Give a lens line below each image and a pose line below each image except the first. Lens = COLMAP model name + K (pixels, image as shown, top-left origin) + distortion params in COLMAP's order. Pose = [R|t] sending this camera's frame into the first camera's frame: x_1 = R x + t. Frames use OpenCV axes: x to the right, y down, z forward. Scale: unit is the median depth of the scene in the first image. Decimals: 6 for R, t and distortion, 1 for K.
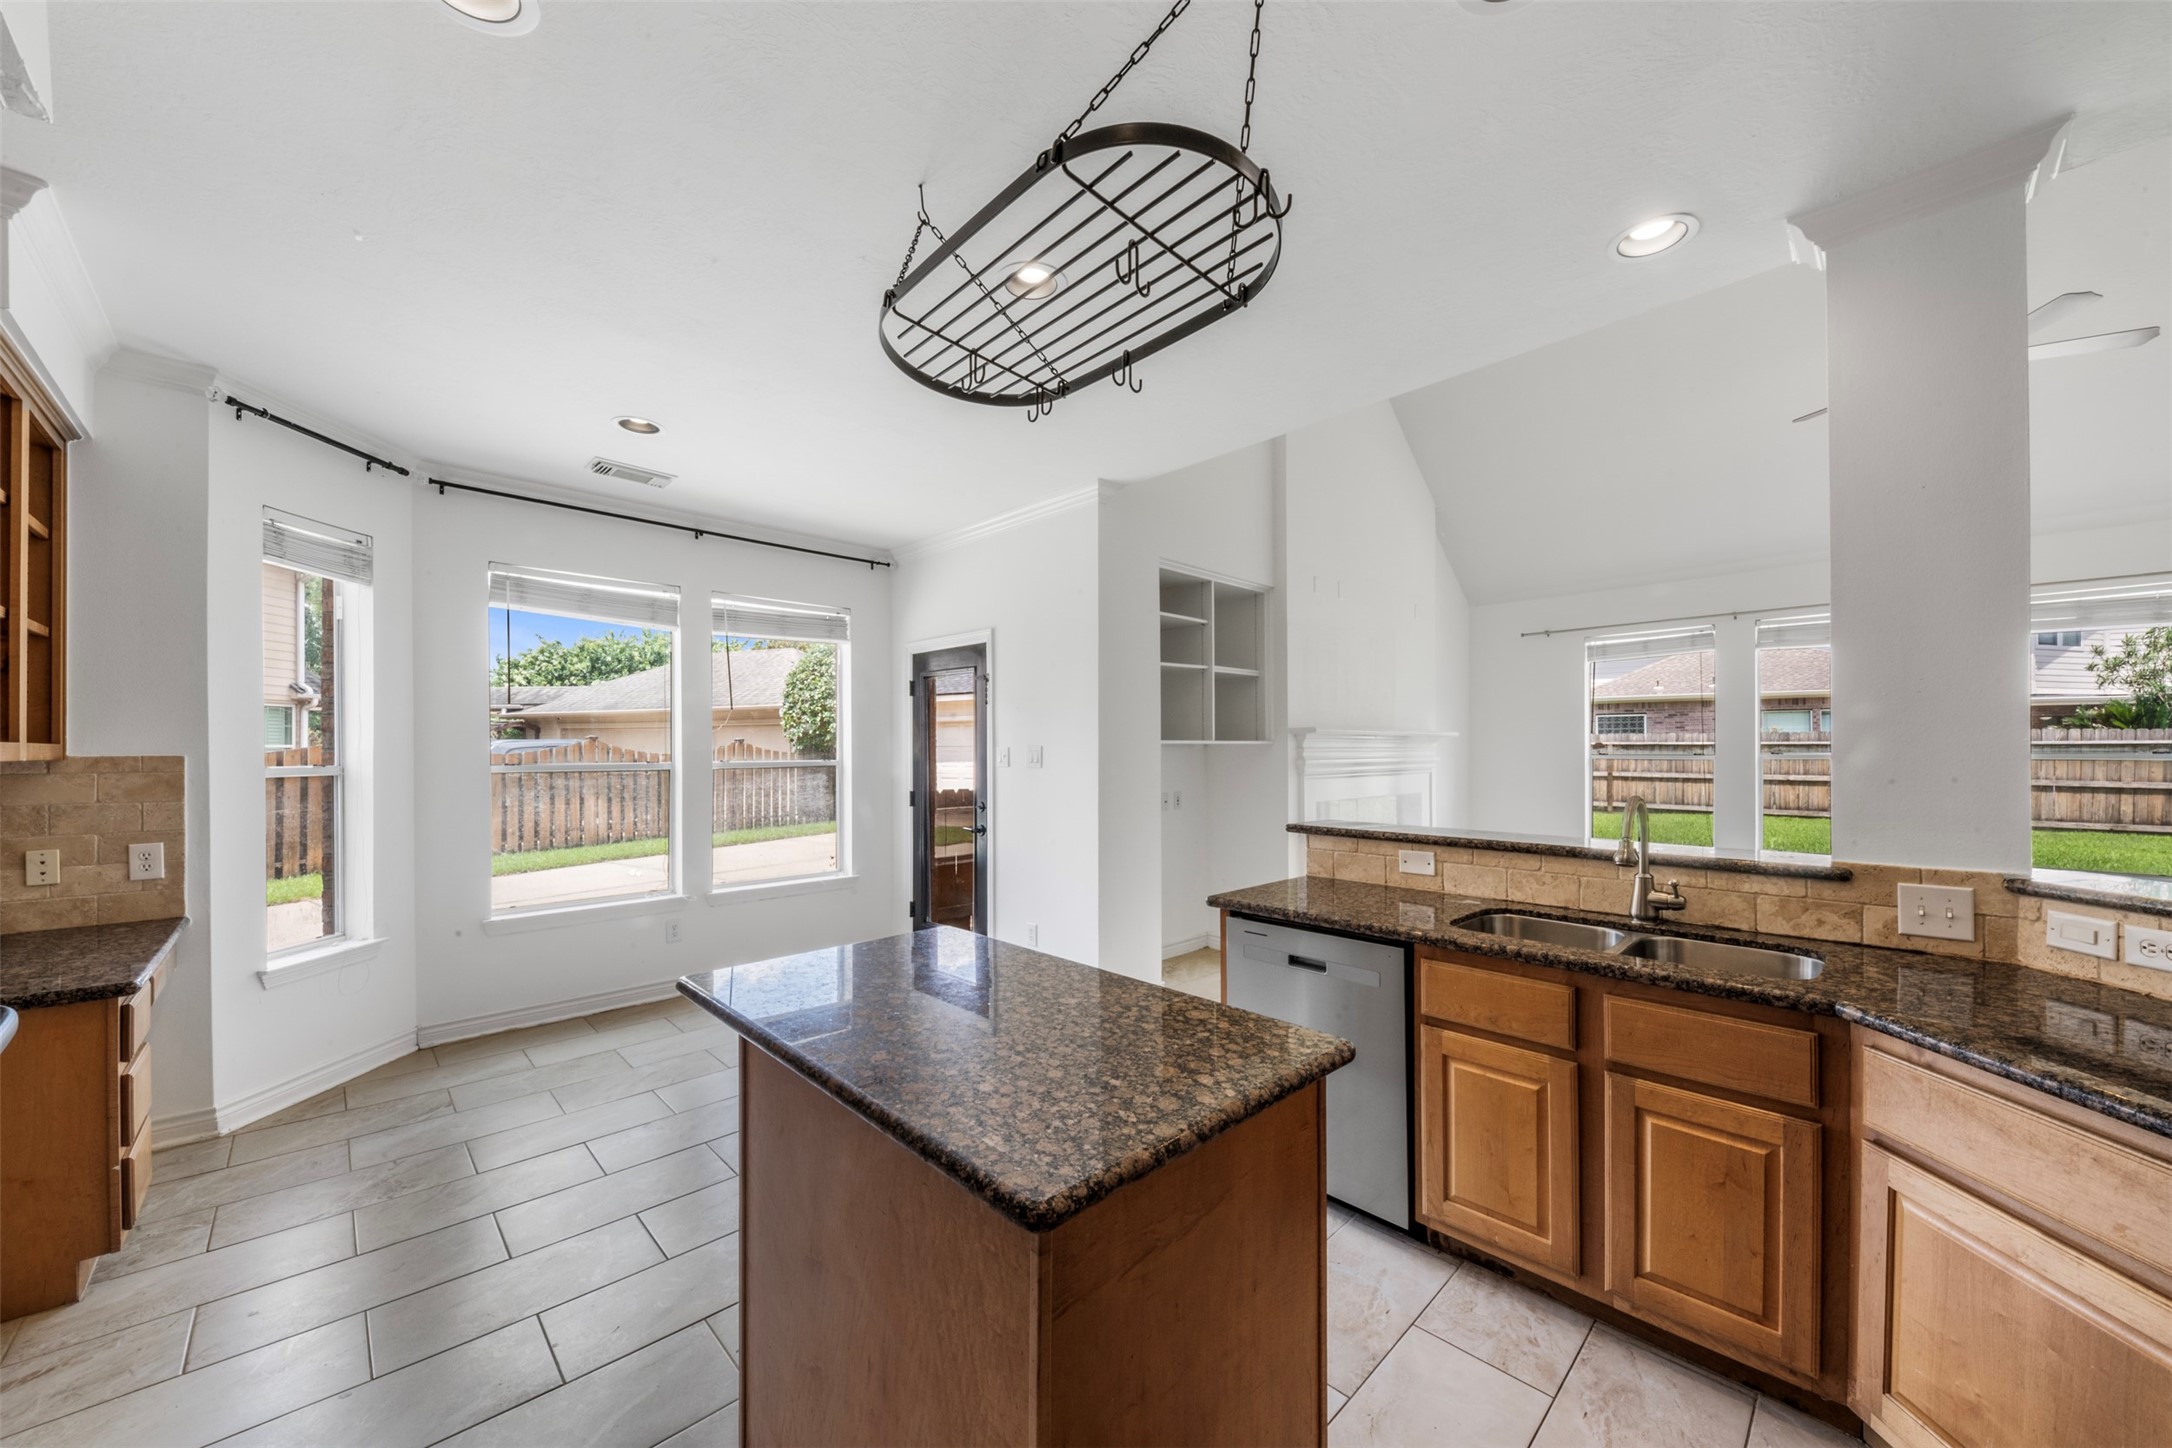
lens RADIAL K [[777.2, 0, 1090.8], [0, 777.2, 750.3], [0, 0, 1]] dist [0.002739, -0.002942]
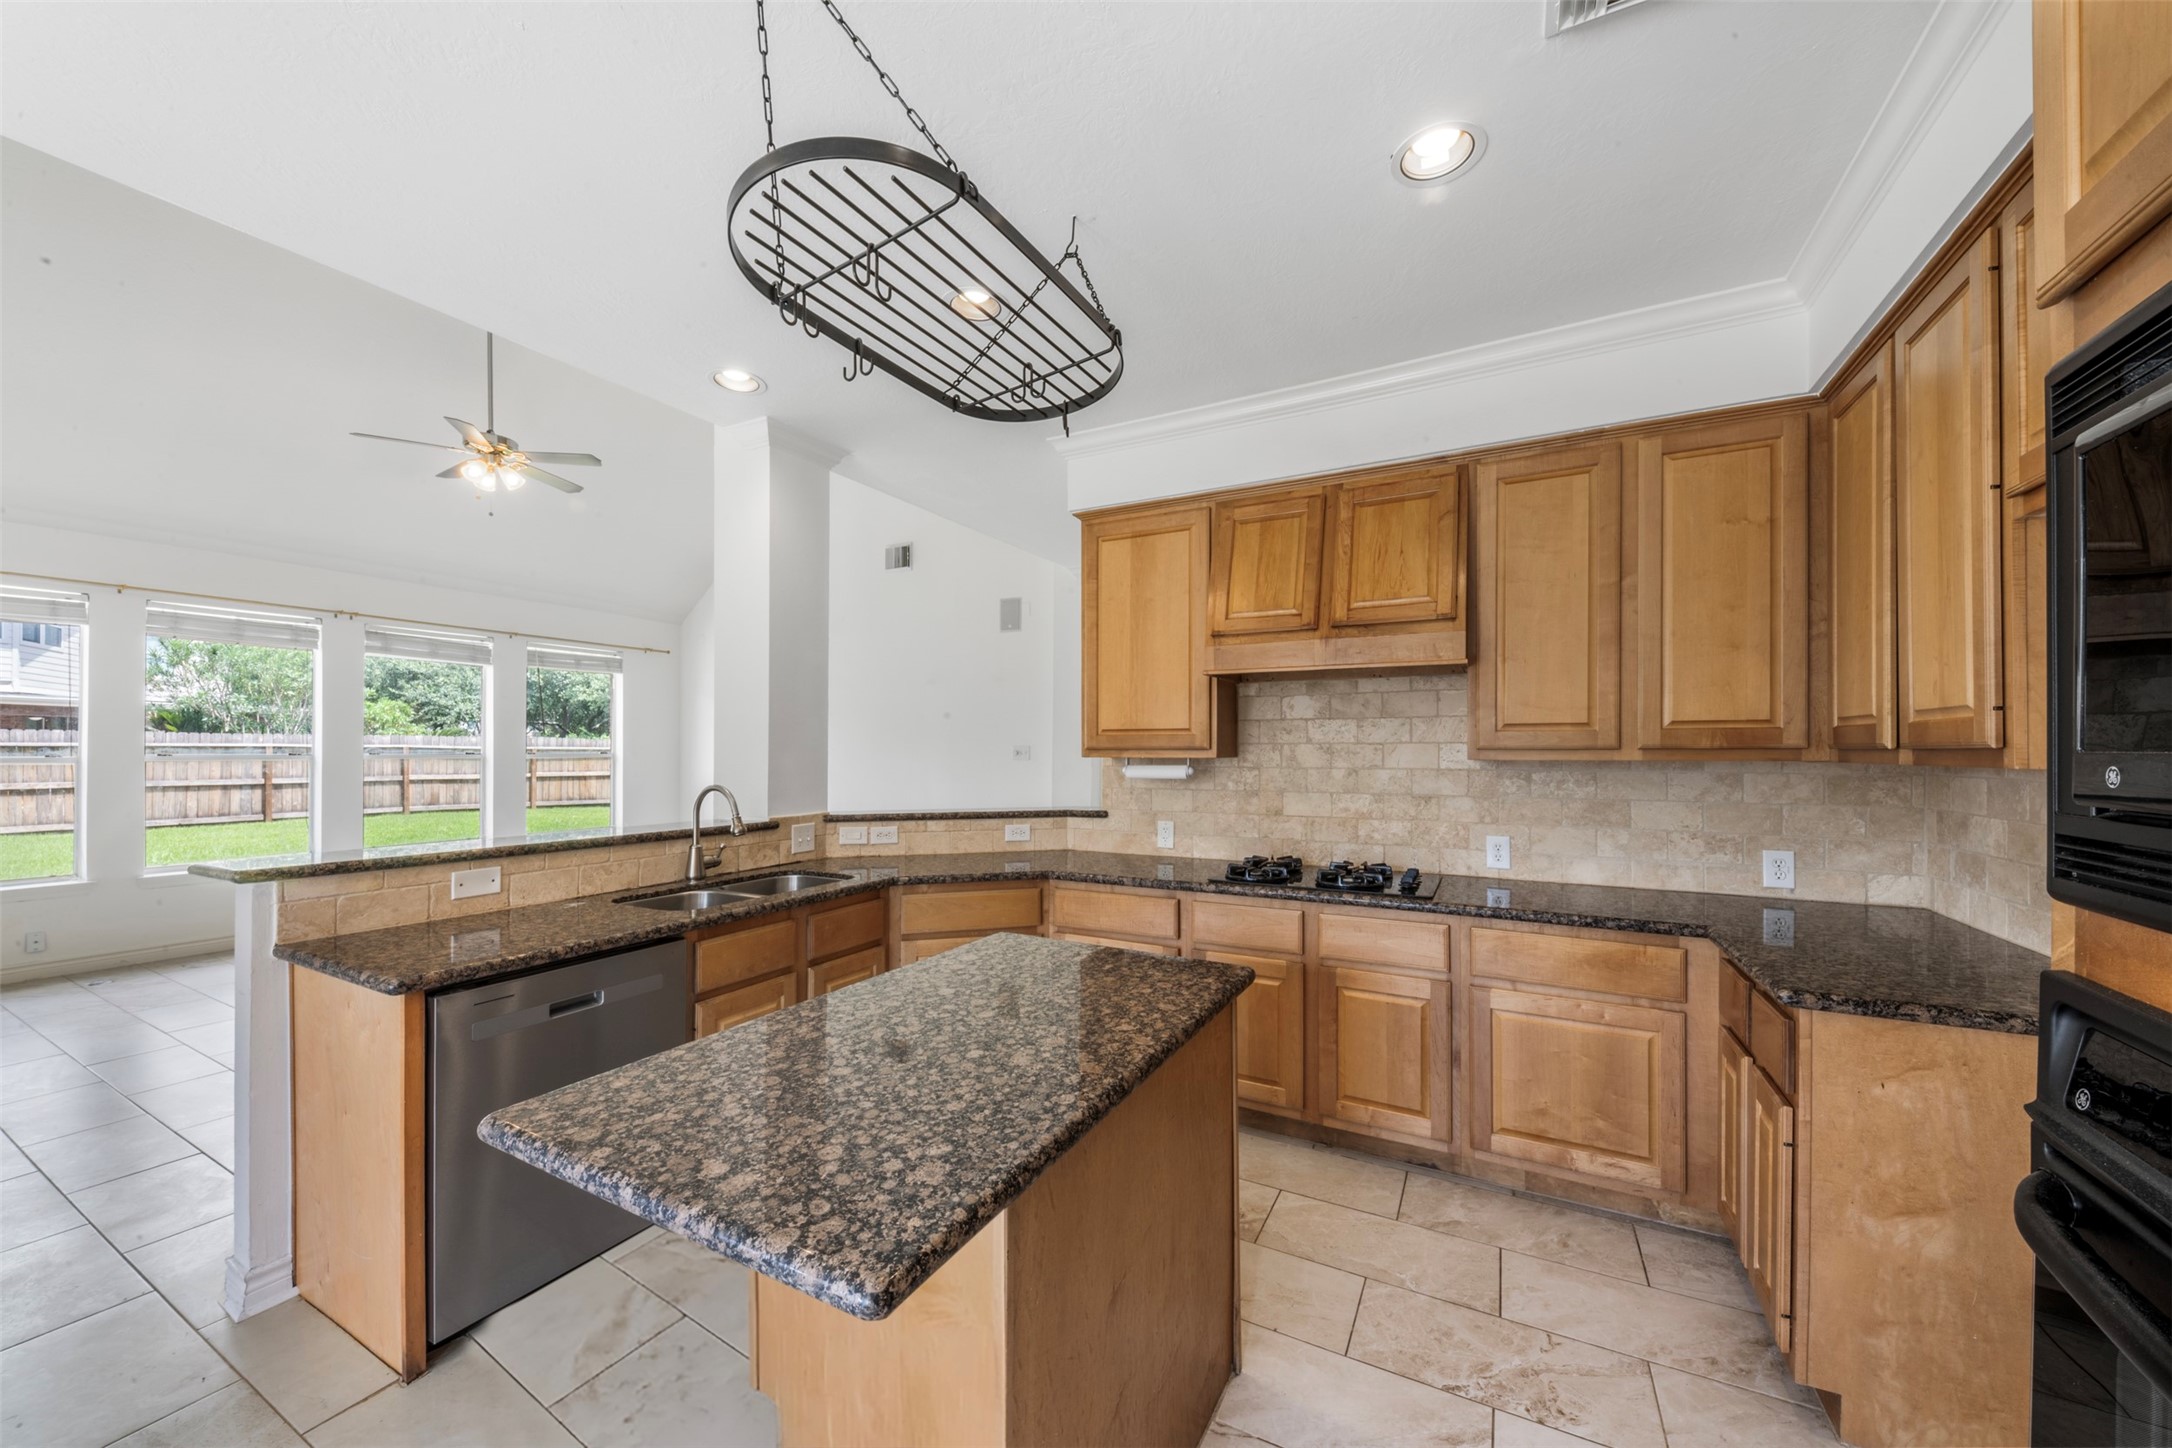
lens RADIAL K [[777.2, 0, 1069.8], [0, 777.2, 743.3], [0, 0, 1]] dist [0.002739, -0.002942]
pose [[-0.290404, 0.010945, 0.956842, -0.568403], [0.000210, 0.999935, -0.011375, 0.002291], [-0.956904, -0.003102, -0.290387, 0.609756]]
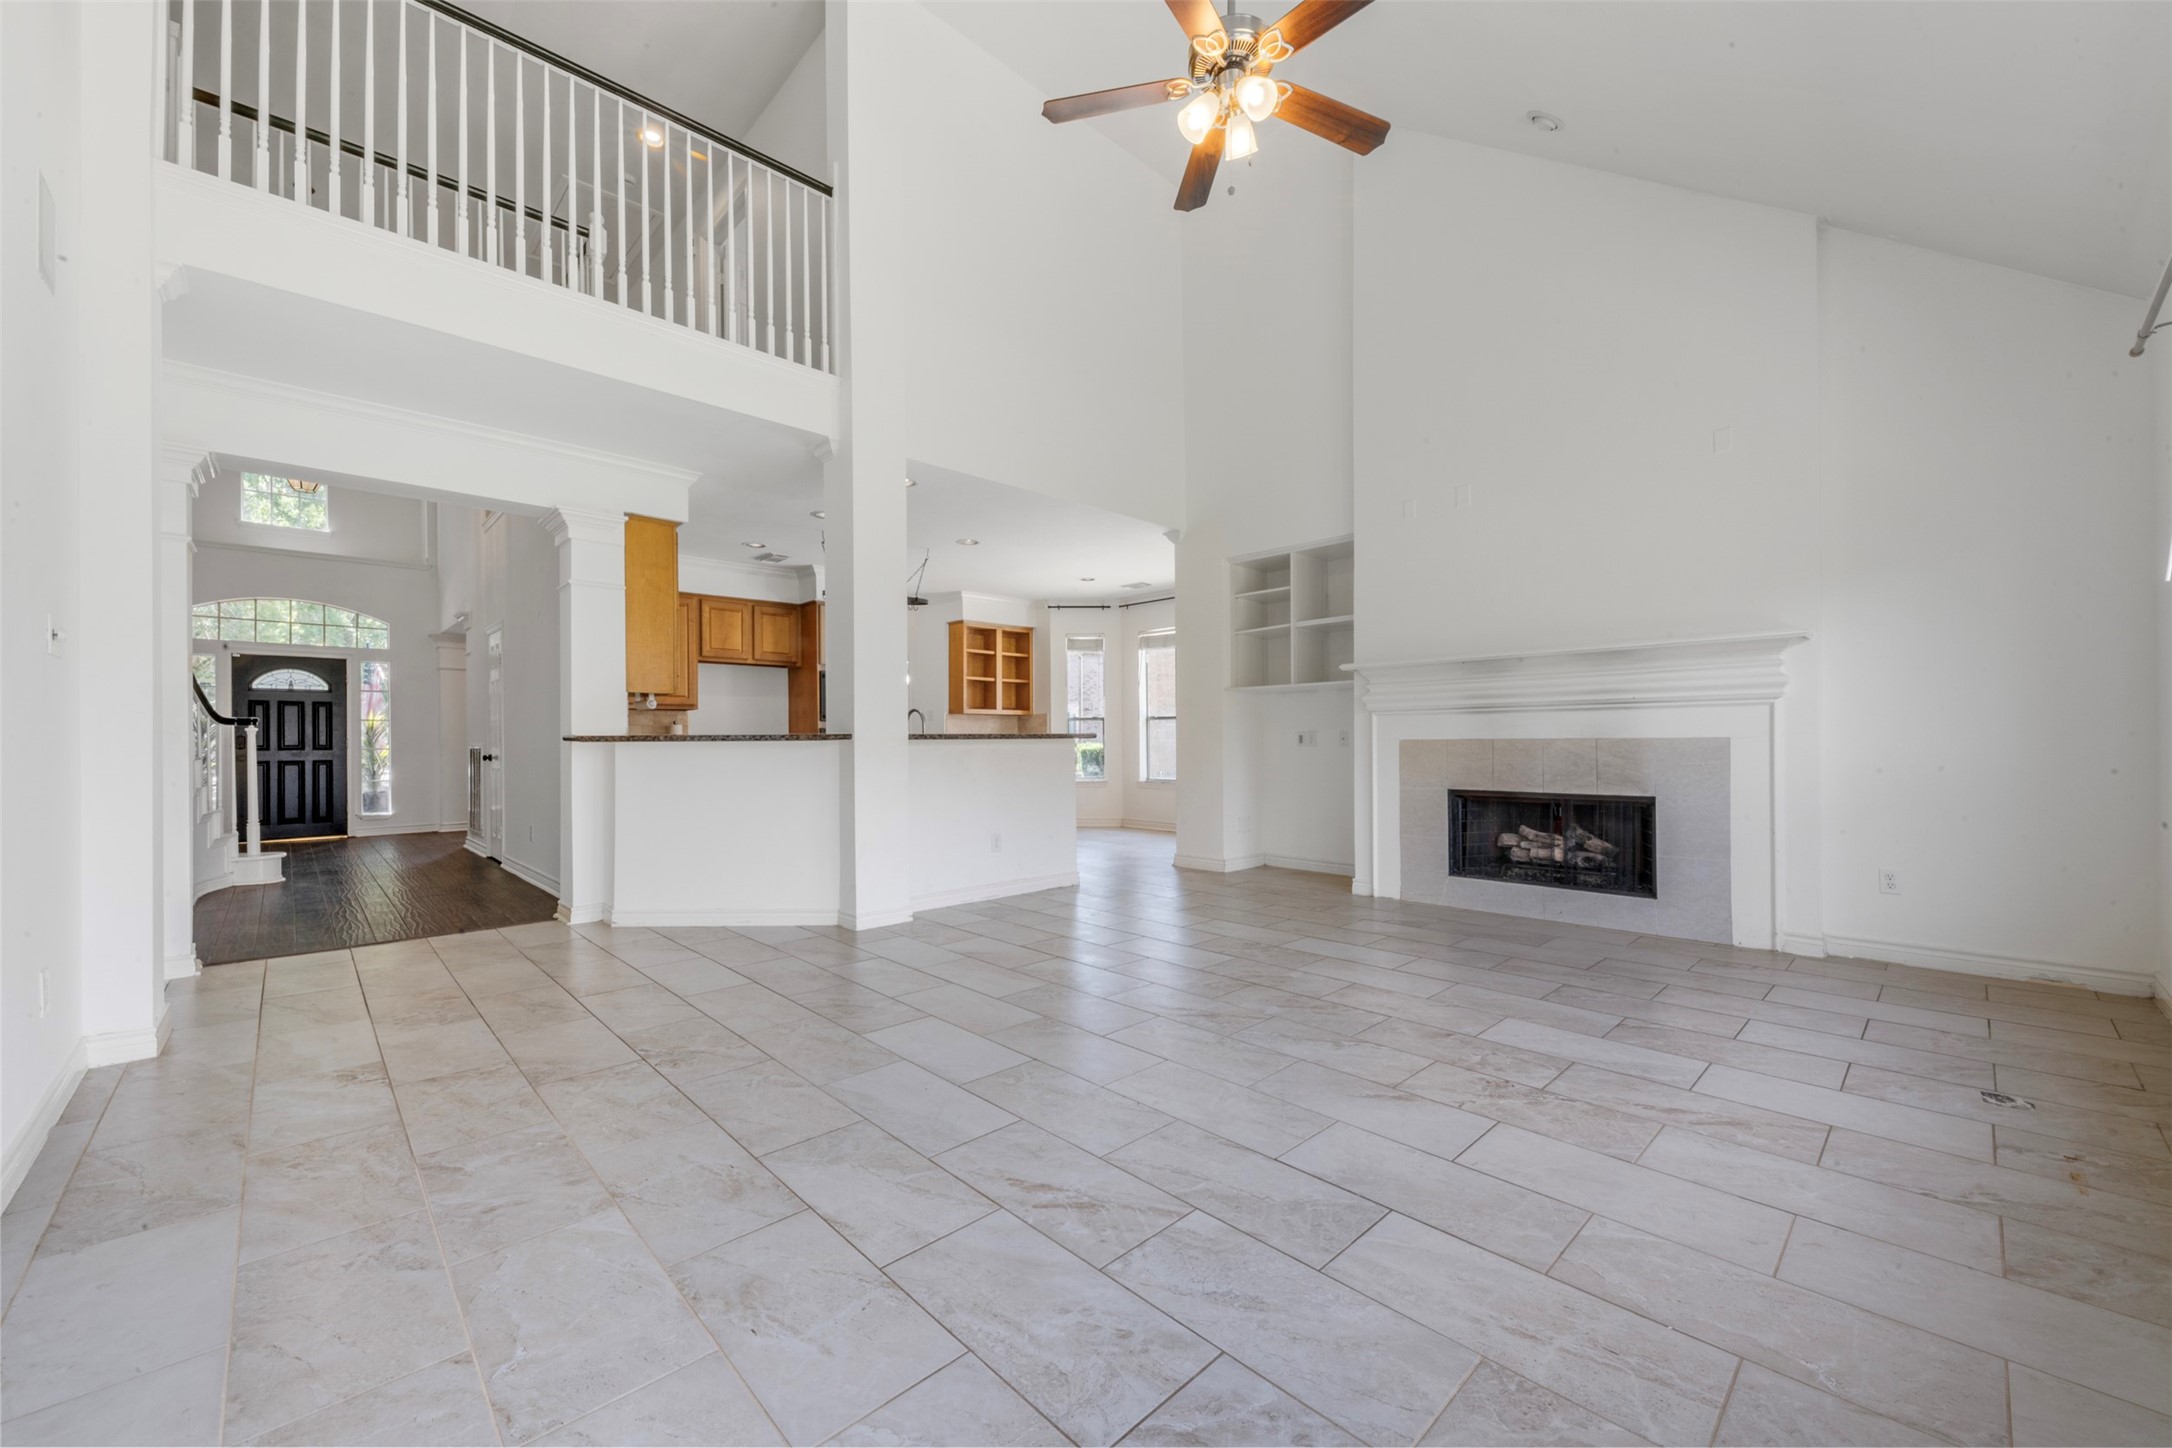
lens RADIAL K [[850.5, 0, 1080.5], [0, 850.5, 735.0], [0, 0, 1]] dist [-0.001176, -0.002053]
pose [[-0.014037, -0.004370, -0.999892, 2.563528], [0.009915, 0.999941, -0.004509, 0.117871], [0.999852, -0.009978, -0.013993, 1.181822]]
